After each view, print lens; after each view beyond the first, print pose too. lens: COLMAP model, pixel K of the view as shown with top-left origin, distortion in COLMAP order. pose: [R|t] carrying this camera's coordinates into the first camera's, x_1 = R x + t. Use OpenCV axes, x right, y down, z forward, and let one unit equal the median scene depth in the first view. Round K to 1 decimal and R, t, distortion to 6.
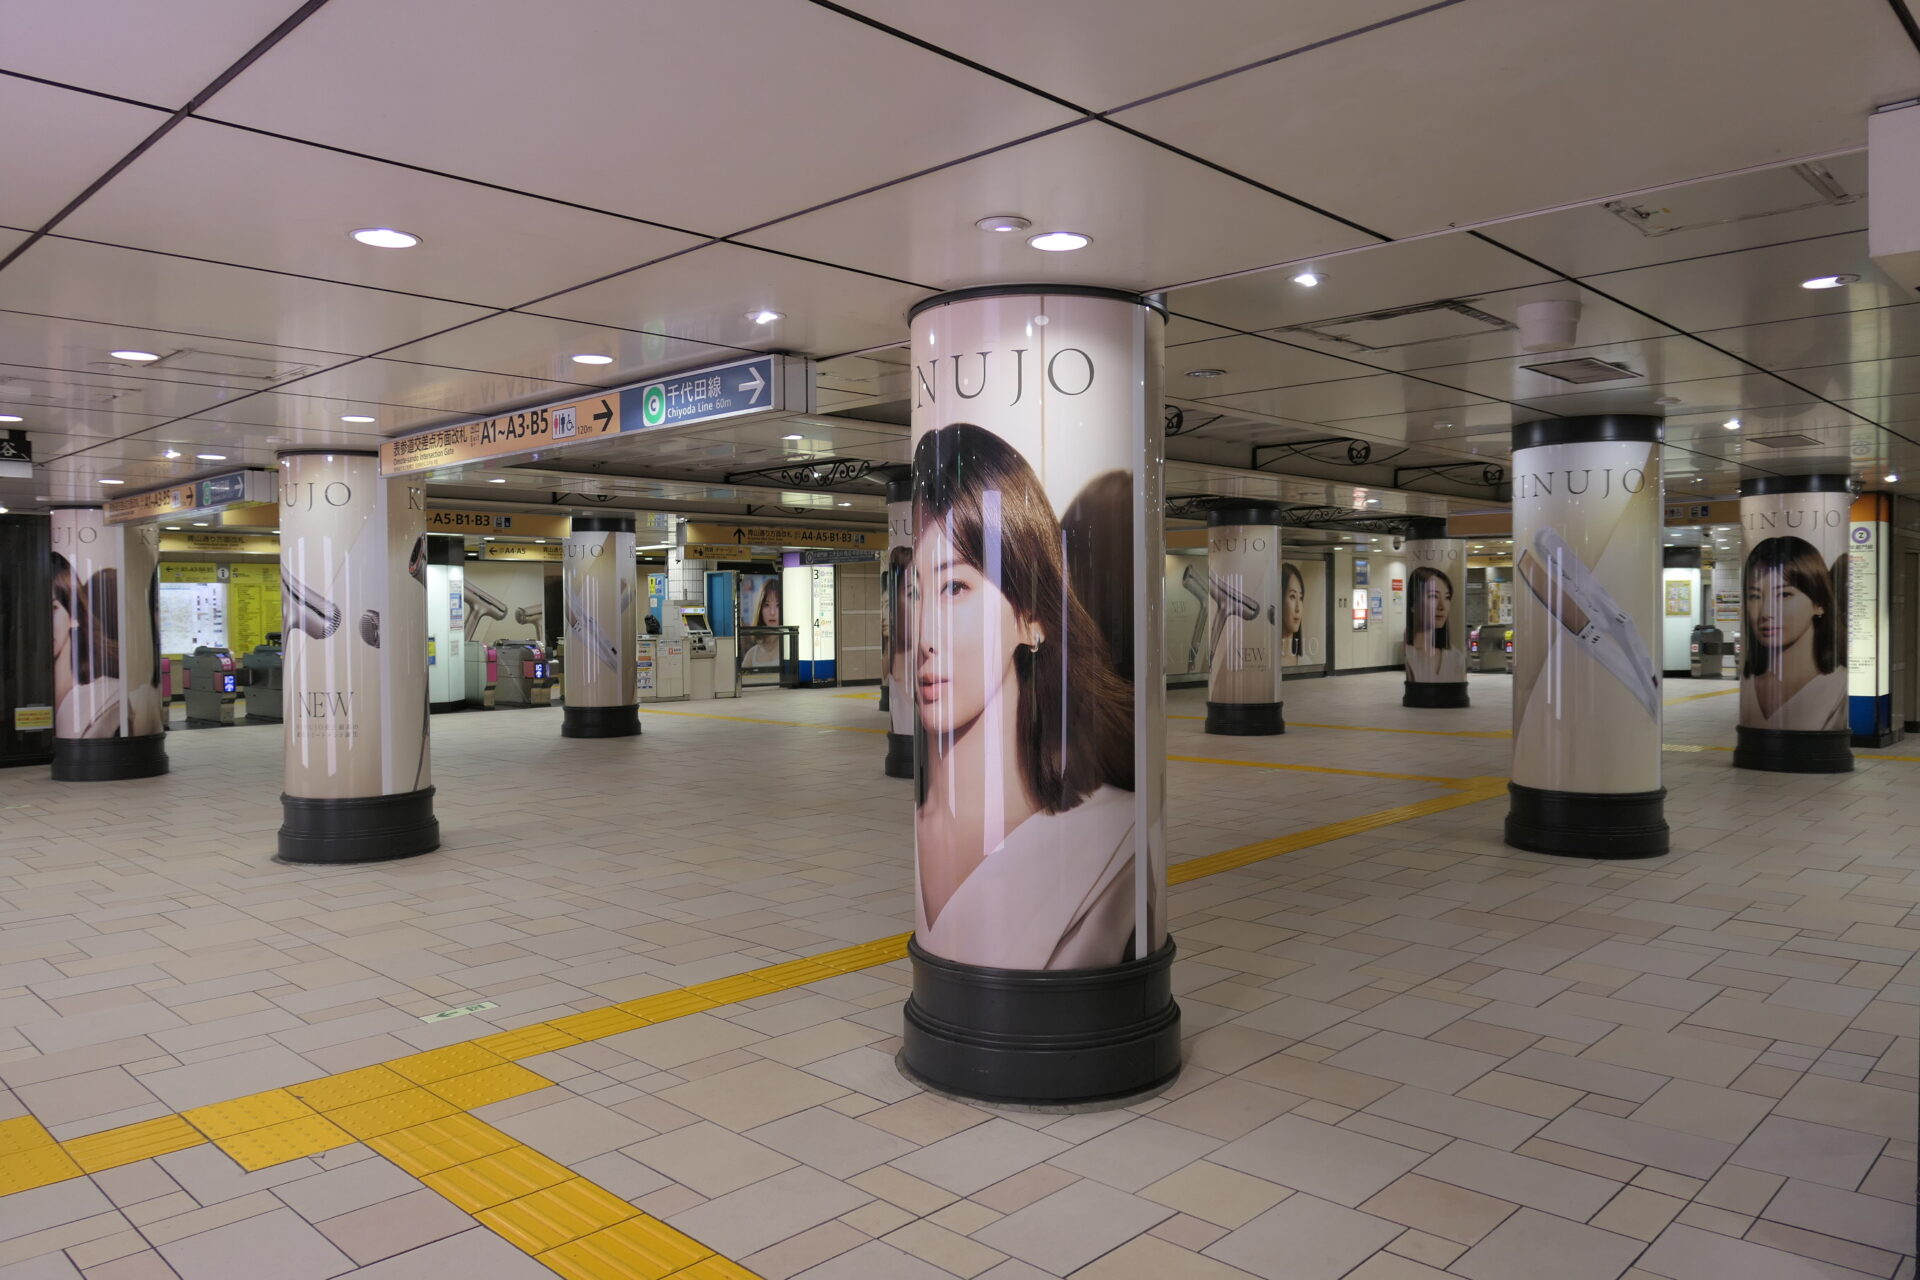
lens RADIAL K [[1348.5, 0, 968.1], [0, 1348.5, 630.1], [0, 0, 1]] dist [-0.006374, -0.004948]
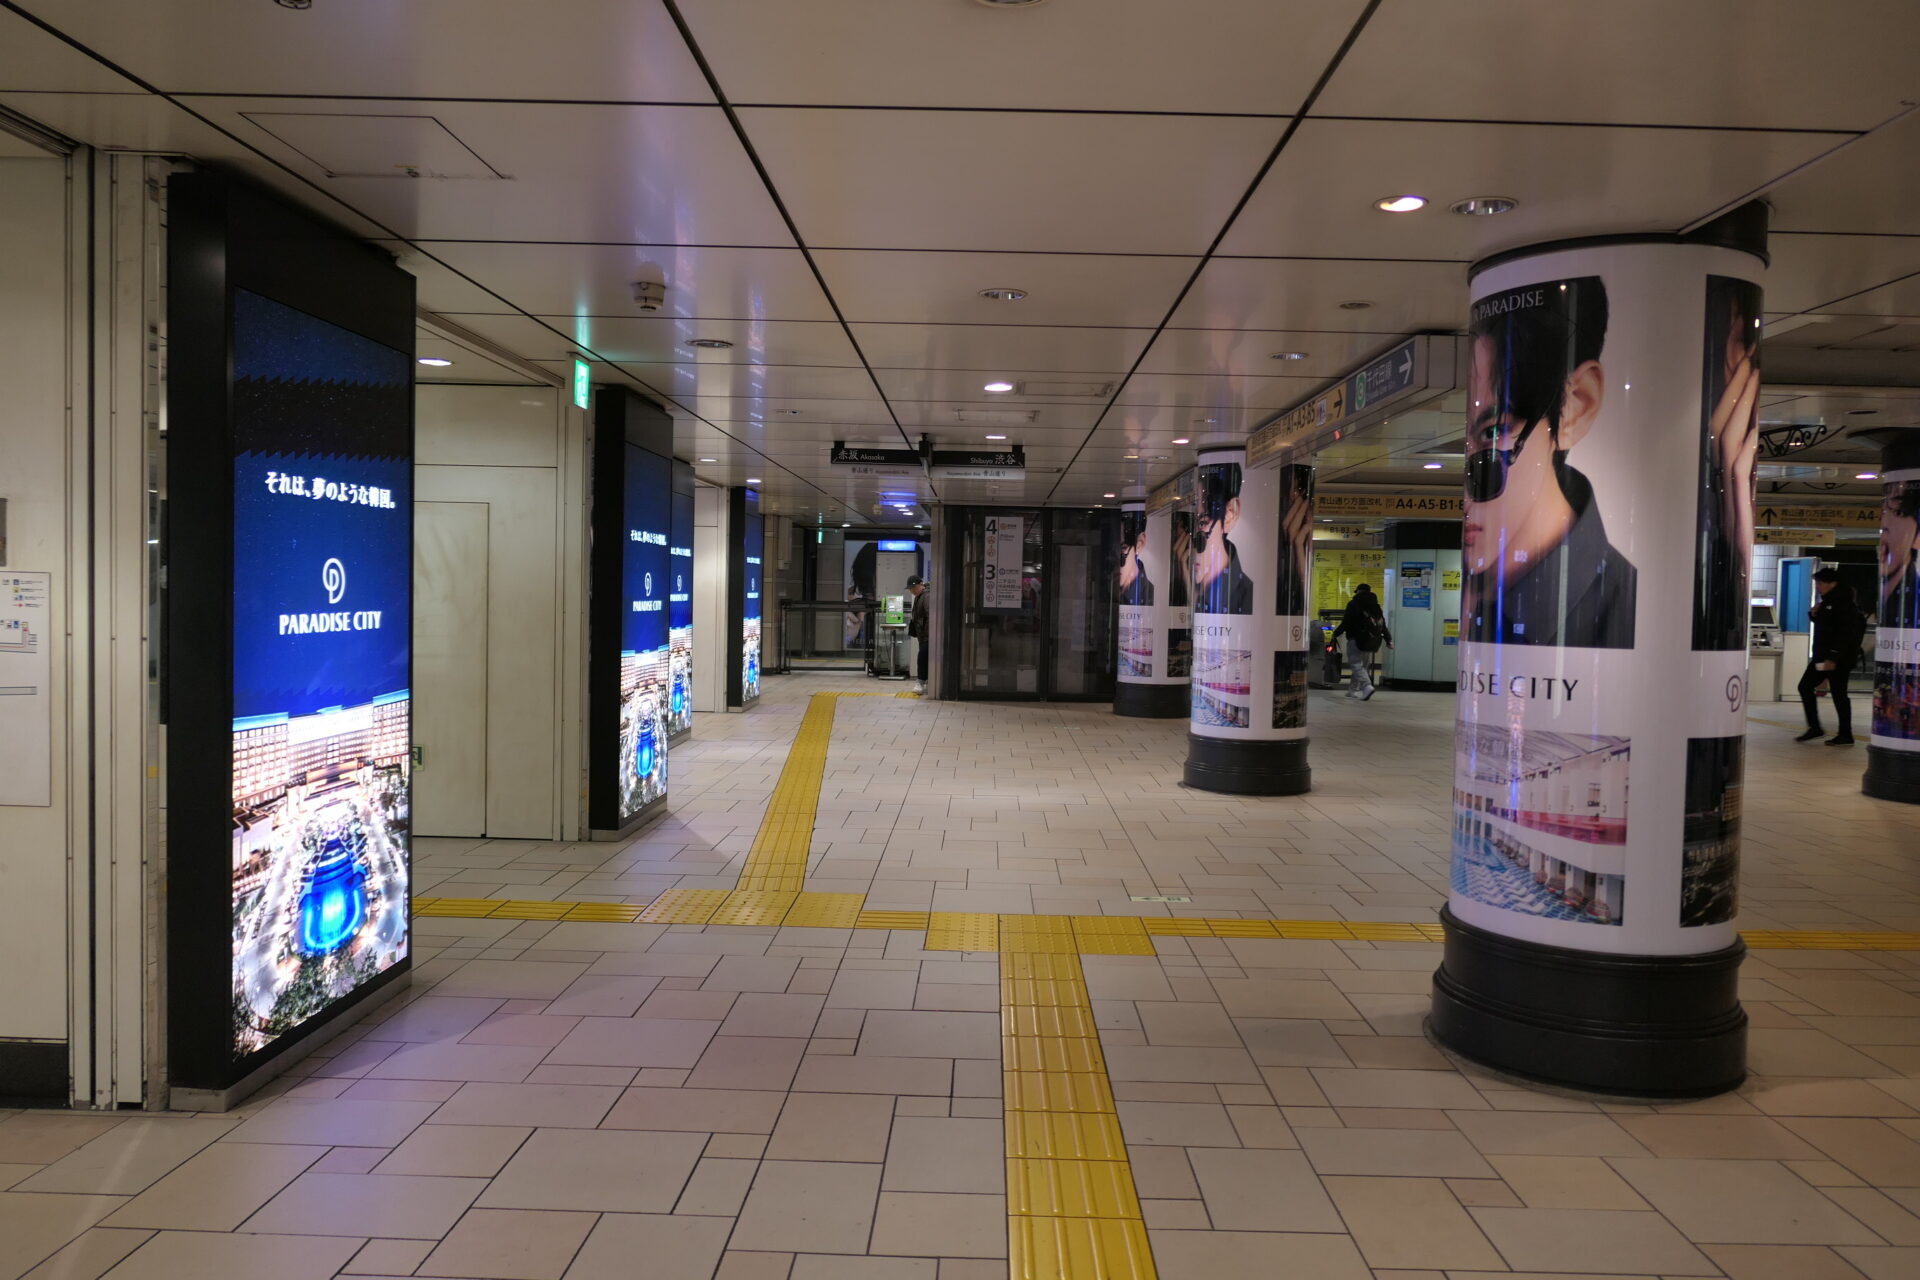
lens RADIAL K [[1348.5, 0, 951.1], [0, 1348.5, 645.3], [0, 0, 1]] dist [-0.006374, -0.004948]
pose [[0.675128, 0.052598, -0.735824, 0.278067], [-0.038831, 0.998606, 0.035753, 0.009504], [0.736678, 0.004435, 0.676229, 0.013289]]
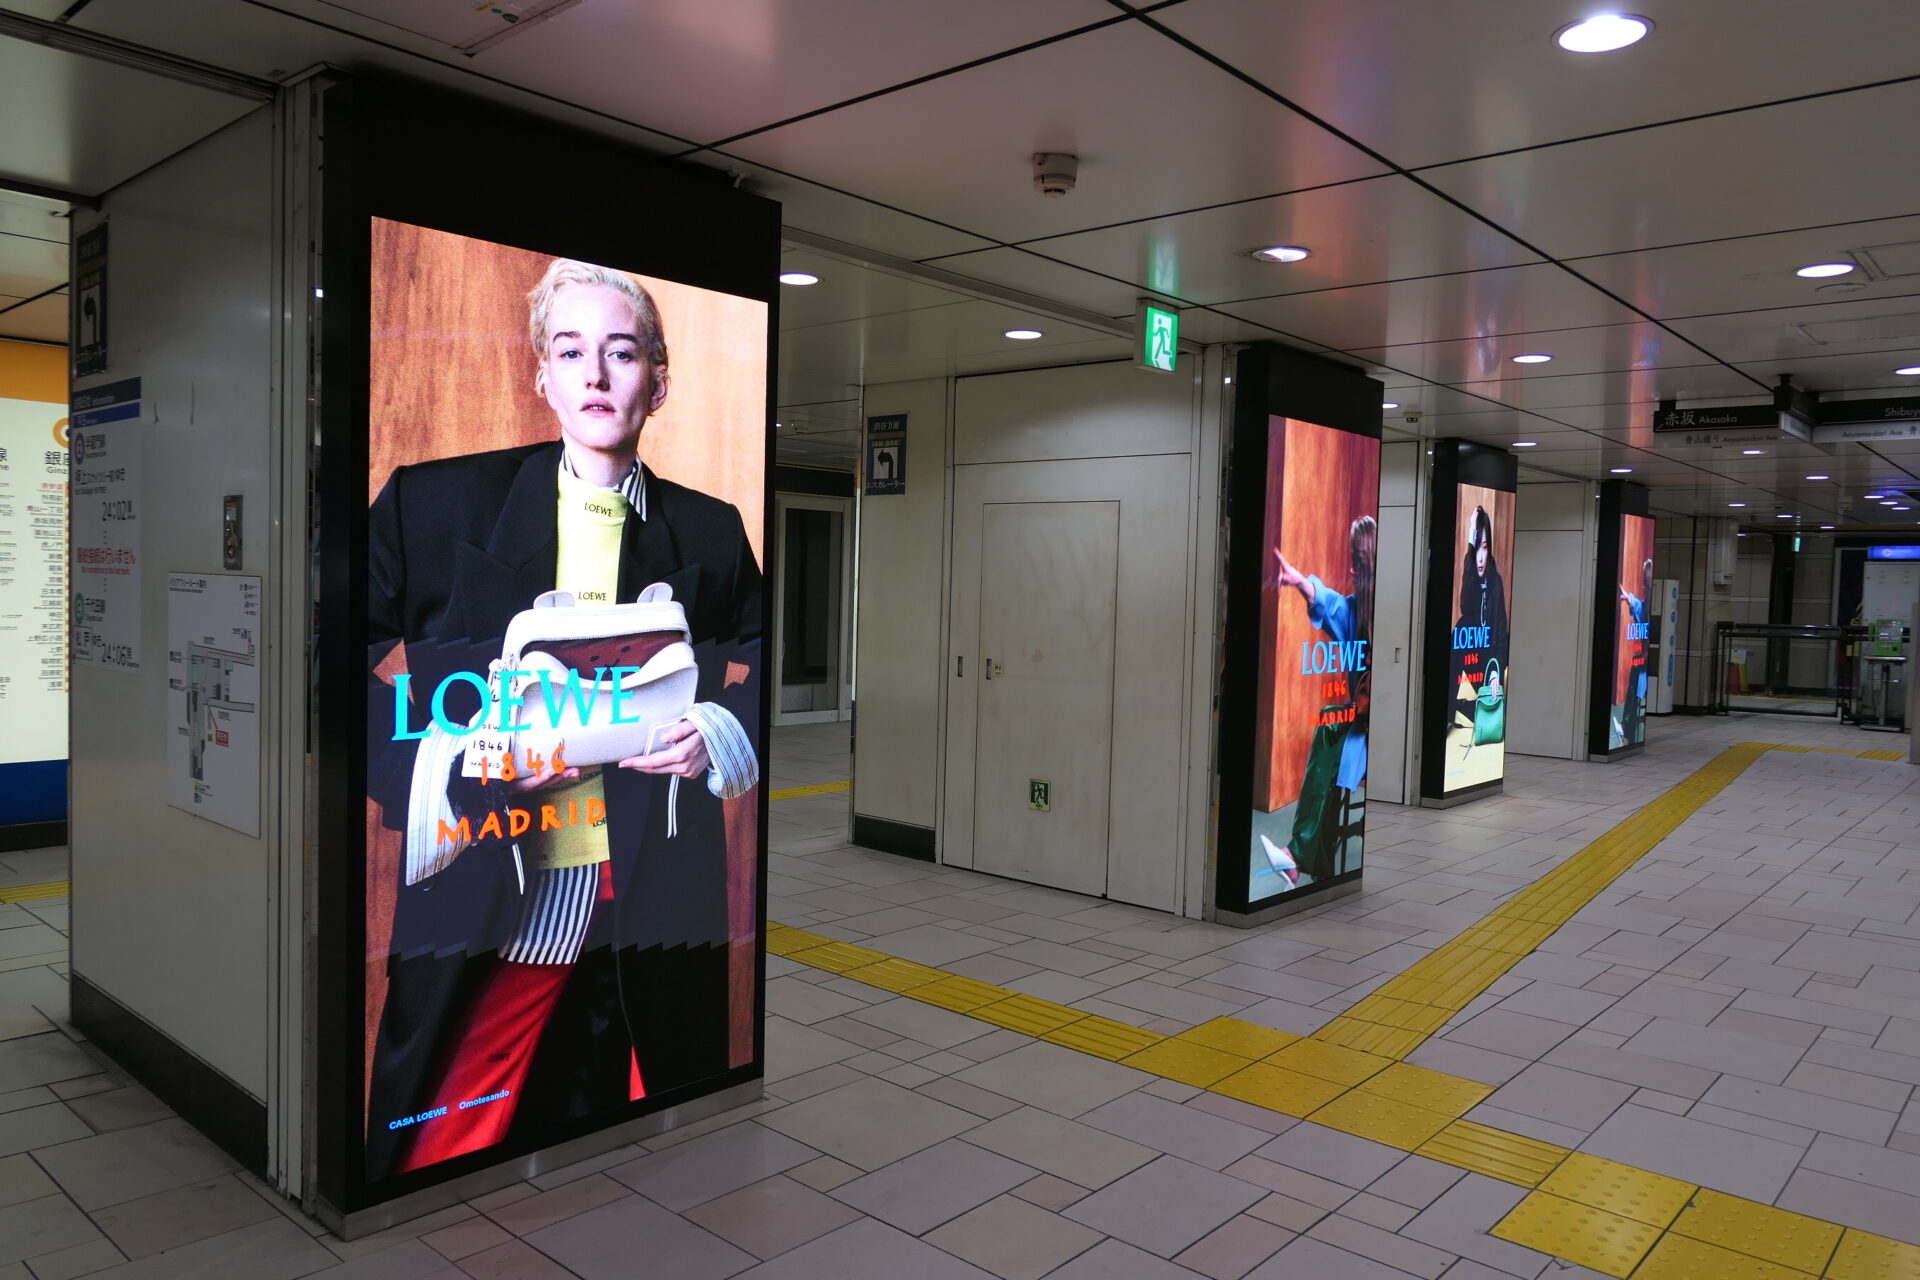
lens RADIAL K [[1348.5, 0, 966.6], [0, 1348.5, 636.9], [0, 0, 1]] dist [-0.006374, -0.004948]
pose [[0.044630, 0.047658, -0.997866, 0.137961], [-0.042308, 0.998055, 0.045775, 0.003351], [0.998107, 0.040174, 0.046560, 0.315428]]
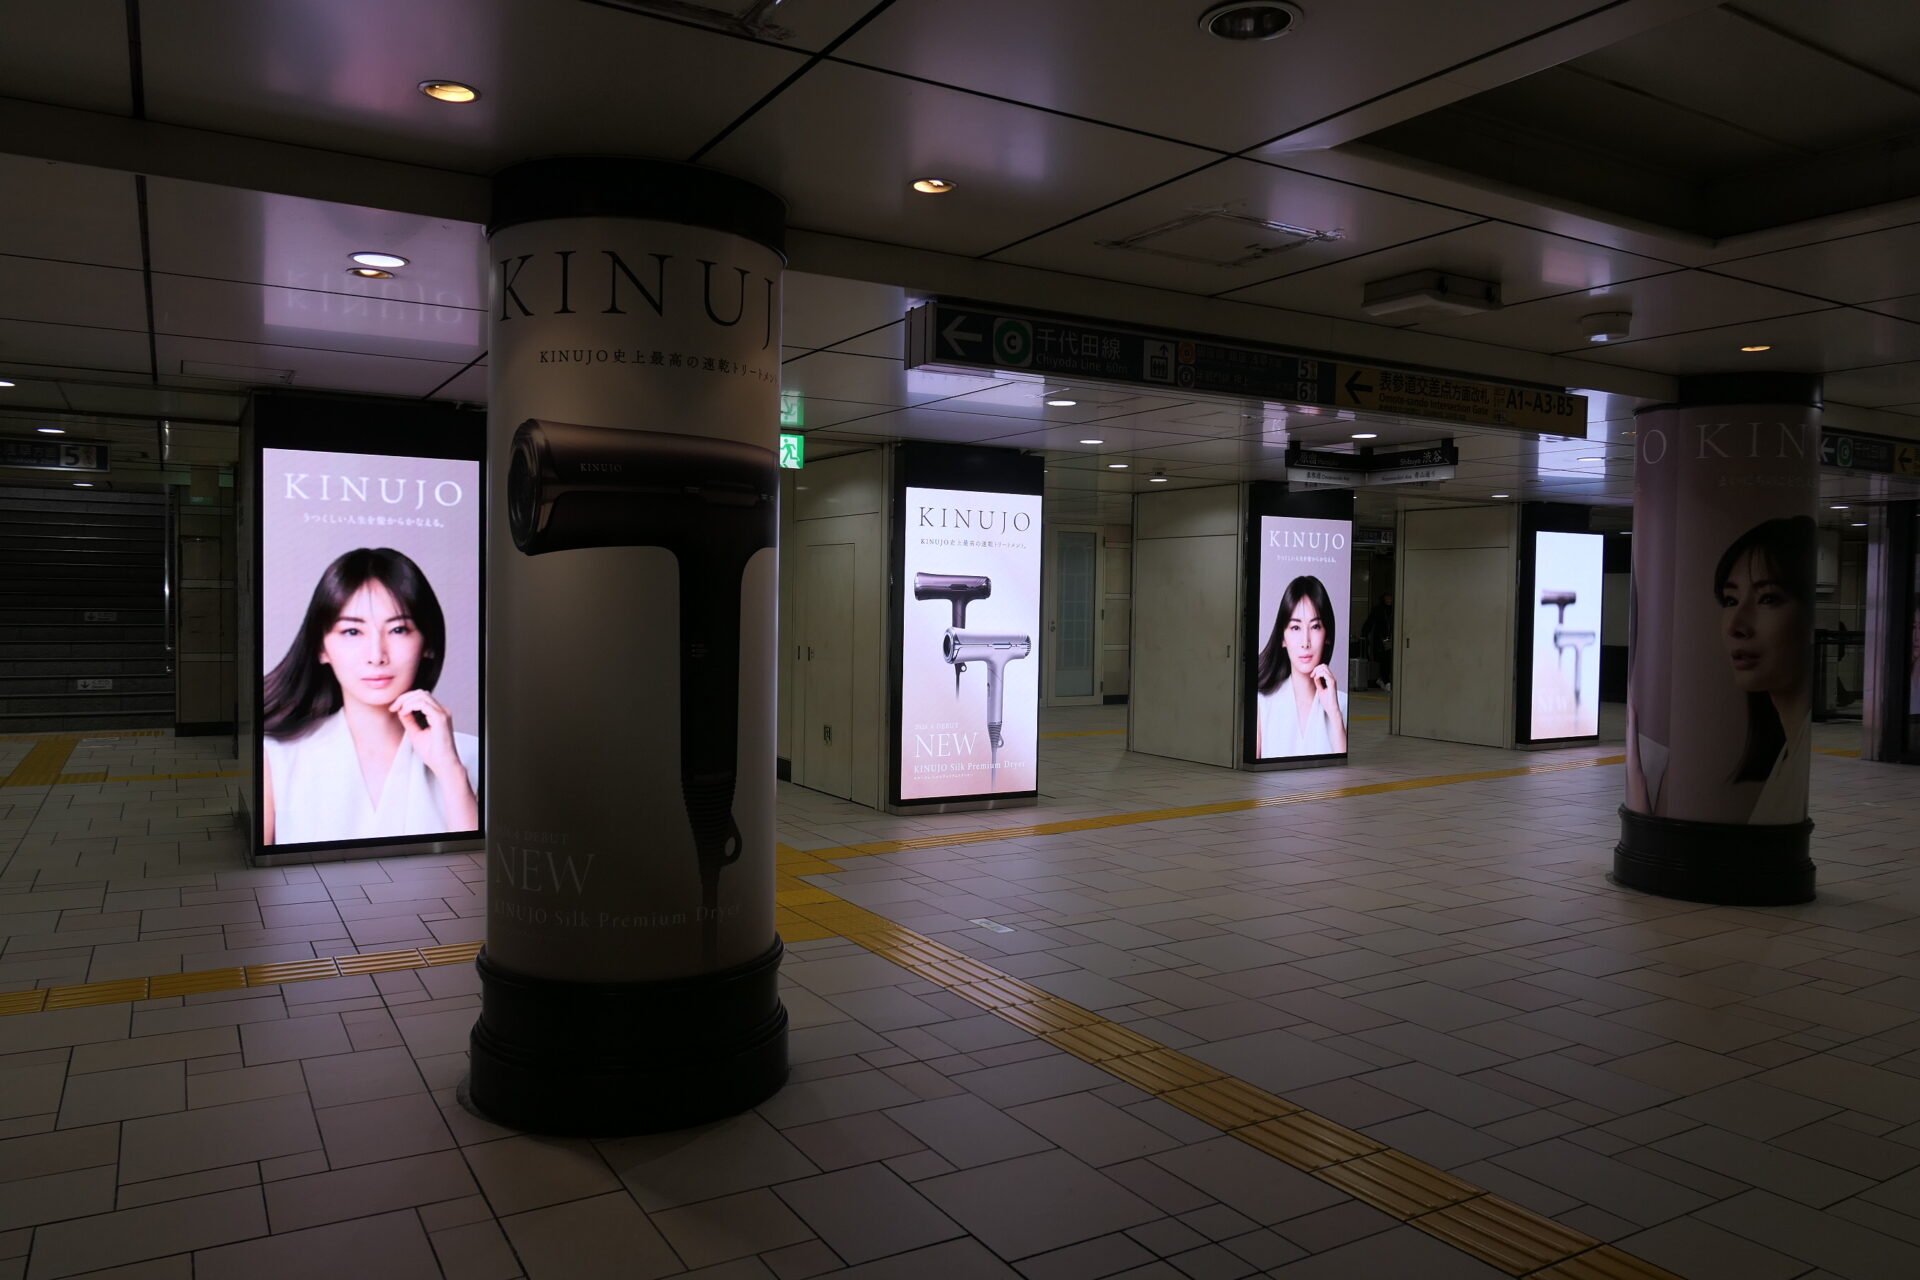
lens RADIAL K [[1348.5, 0, 969.1], [0, 1348.5, 636.5], [0, 0, 1]] dist [-0.006374, -0.004948]
pose [[-0.249459, 0.028746, -0.967959, 0.550717], [-0.026998, 0.998964, 0.036625, -0.007902], [0.968009, 0.035270, -0.248424, 0.898360]]
